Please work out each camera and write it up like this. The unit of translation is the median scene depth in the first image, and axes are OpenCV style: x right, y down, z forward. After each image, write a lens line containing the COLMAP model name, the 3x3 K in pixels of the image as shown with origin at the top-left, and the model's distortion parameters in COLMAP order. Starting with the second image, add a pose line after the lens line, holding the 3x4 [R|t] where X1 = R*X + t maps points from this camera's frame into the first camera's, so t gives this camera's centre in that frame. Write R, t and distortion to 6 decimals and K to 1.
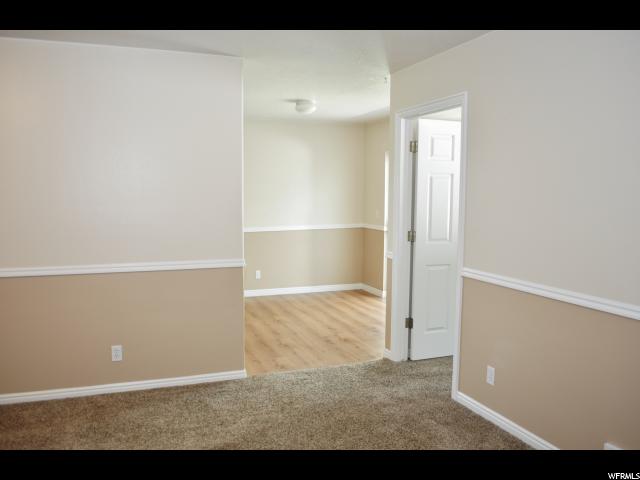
lens RADIAL K [[505.7, 0, 320.0], [0, 505.7, 240.0], [0, 0, 1]] dist [-0.088465, 0.004777]
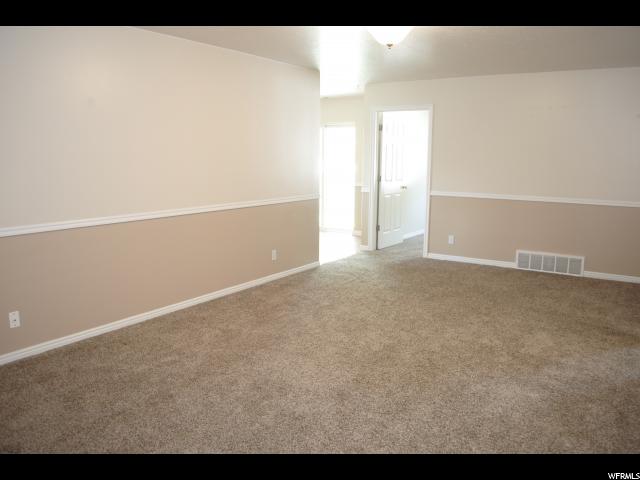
lens RADIAL K [[505.7, 0, 320.0], [0, 505.7, 240.0], [0, 0, 1]] dist [-0.088465, 0.004777]
pose [[0.788790, -0.089998, 0.608039, -1.076698], [0.052716, 0.995483, 0.078958, 0.055322], [-0.612399, -0.030228, 0.789971, -0.290366]]
